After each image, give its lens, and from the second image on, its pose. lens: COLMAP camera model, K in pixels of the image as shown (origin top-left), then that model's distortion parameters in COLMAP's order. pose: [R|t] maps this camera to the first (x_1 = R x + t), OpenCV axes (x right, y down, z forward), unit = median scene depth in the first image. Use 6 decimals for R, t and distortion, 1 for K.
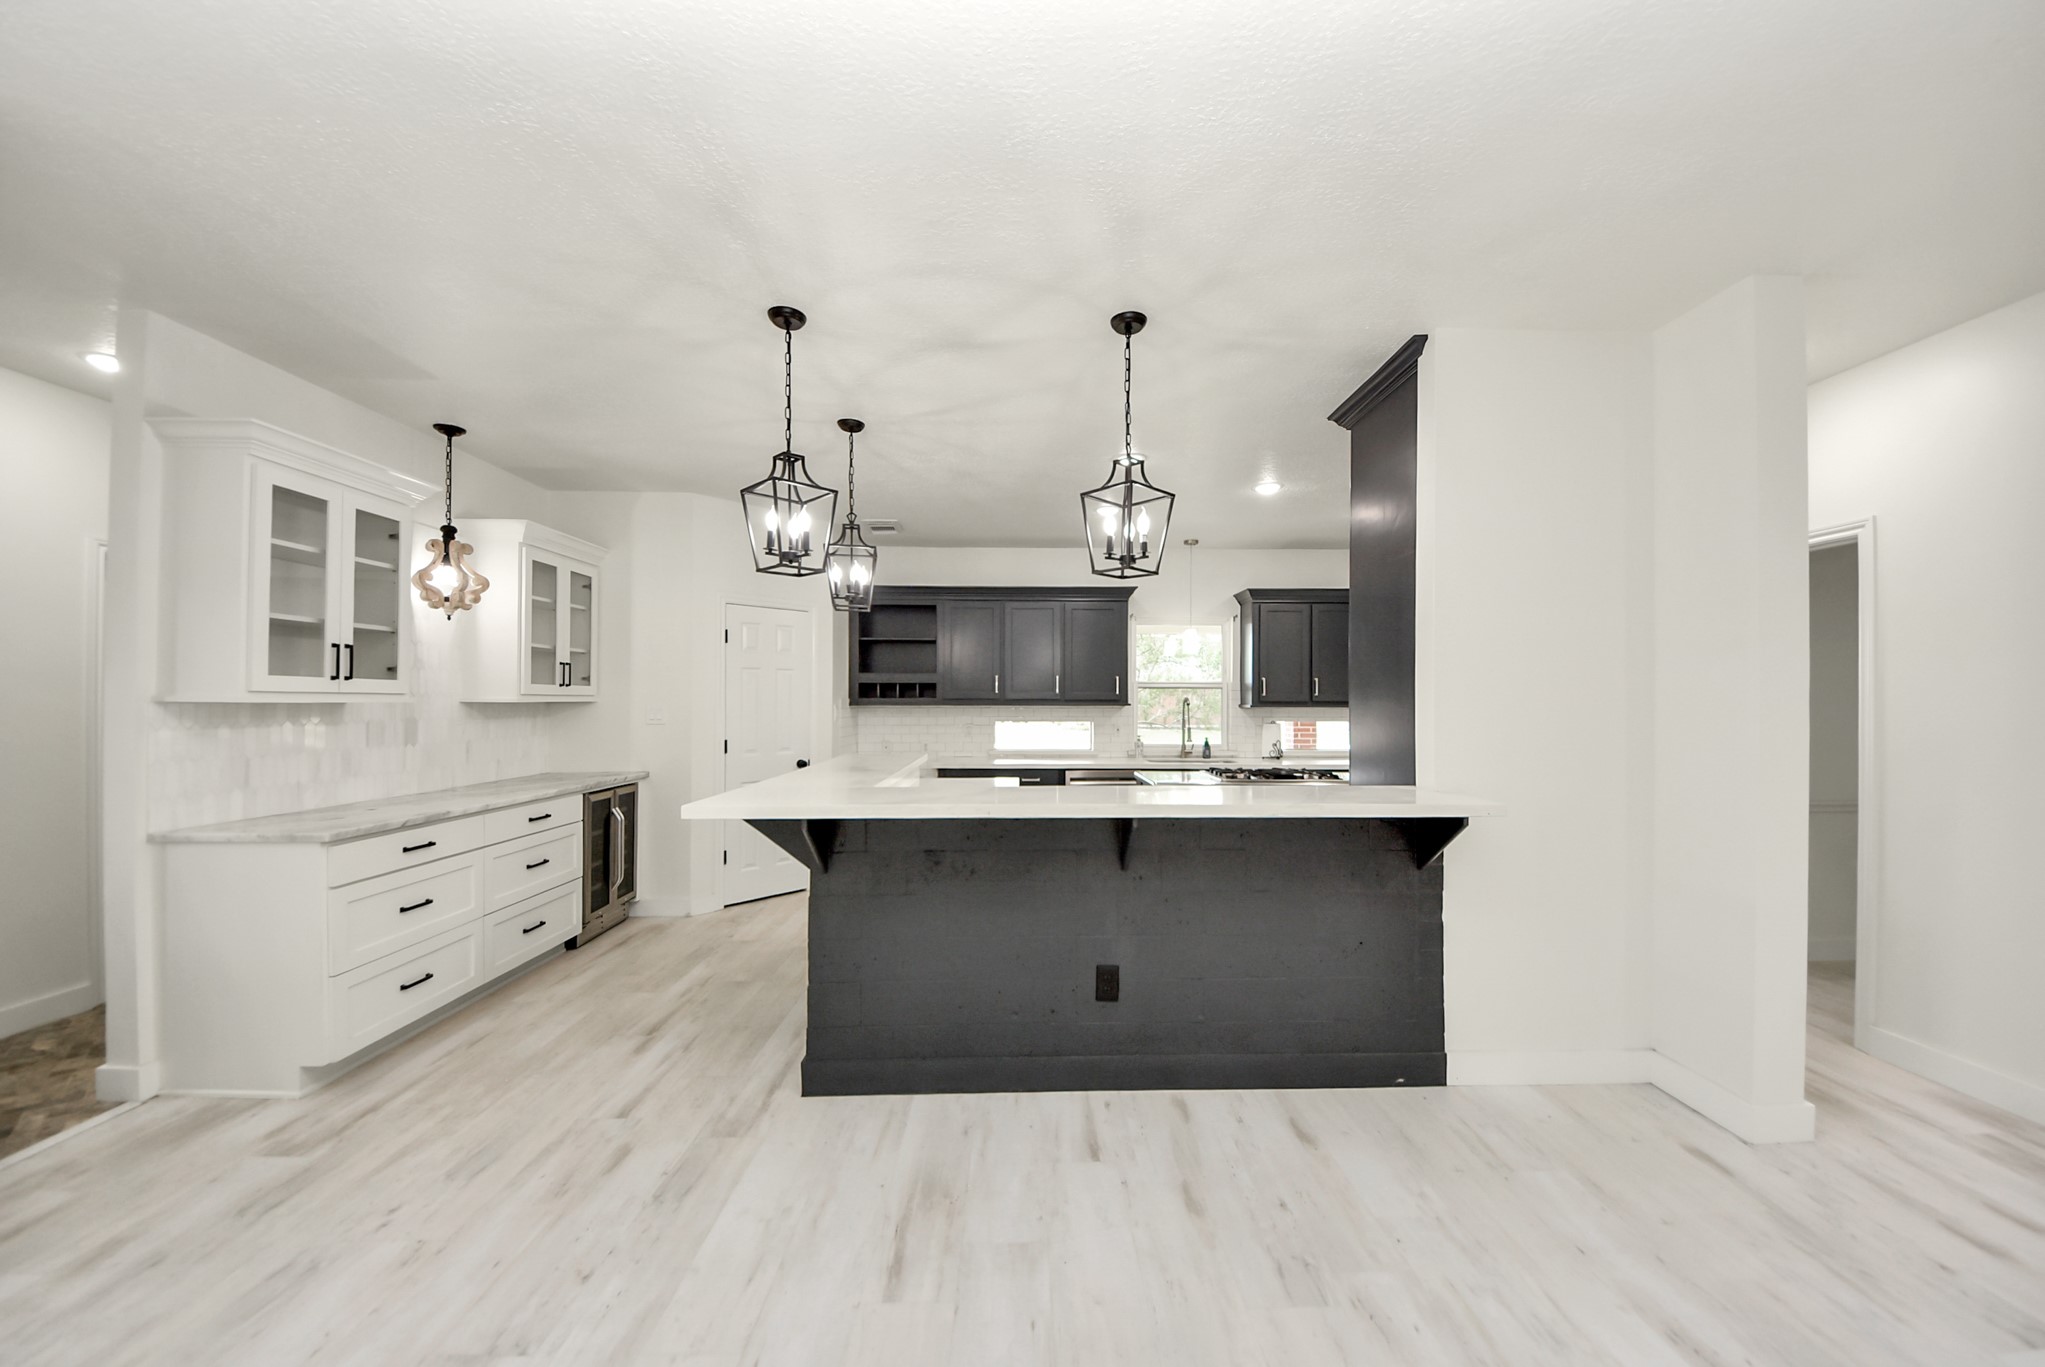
lens RADIAL K [[763.1, 0, 1043.8], [0, 763.1, 703.6], [0, 0, 1]] dist [-0.000424, -0.002363]
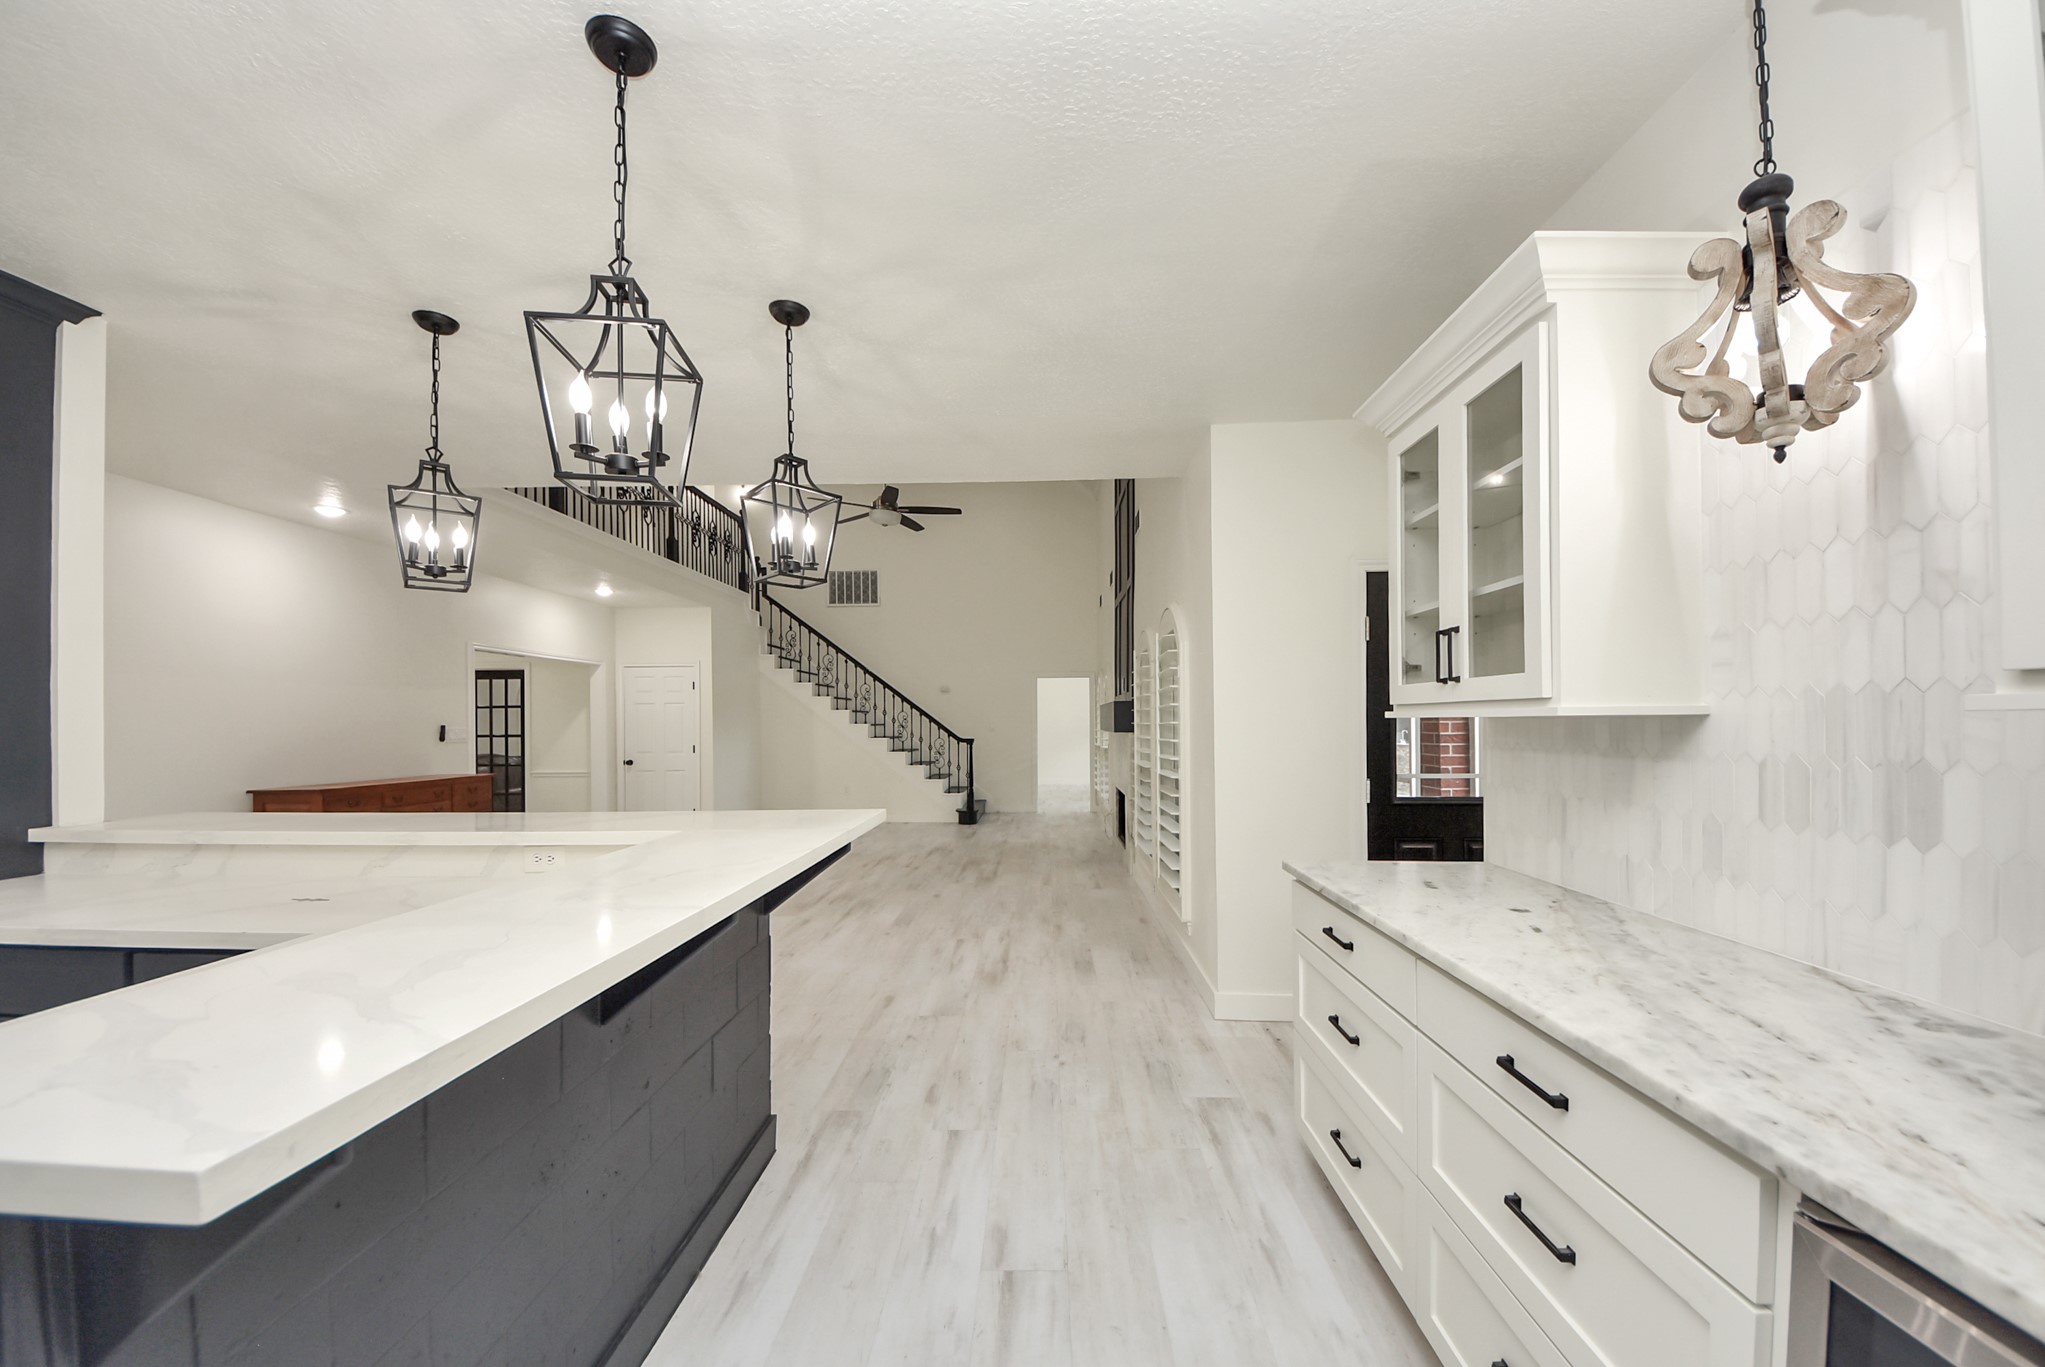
lens RADIAL K [[763.1, 0, 1032.6], [0, 763.1, 725.1], [0, 0, 1]] dist [-0.000424, -0.002363]
pose [[-0.998099, 0.003635, 0.061524, -0.487108], [0.004301, 0.999934, 0.010692, -0.001259], [-0.061481, 0.010936, -0.998048, 1.345211]]
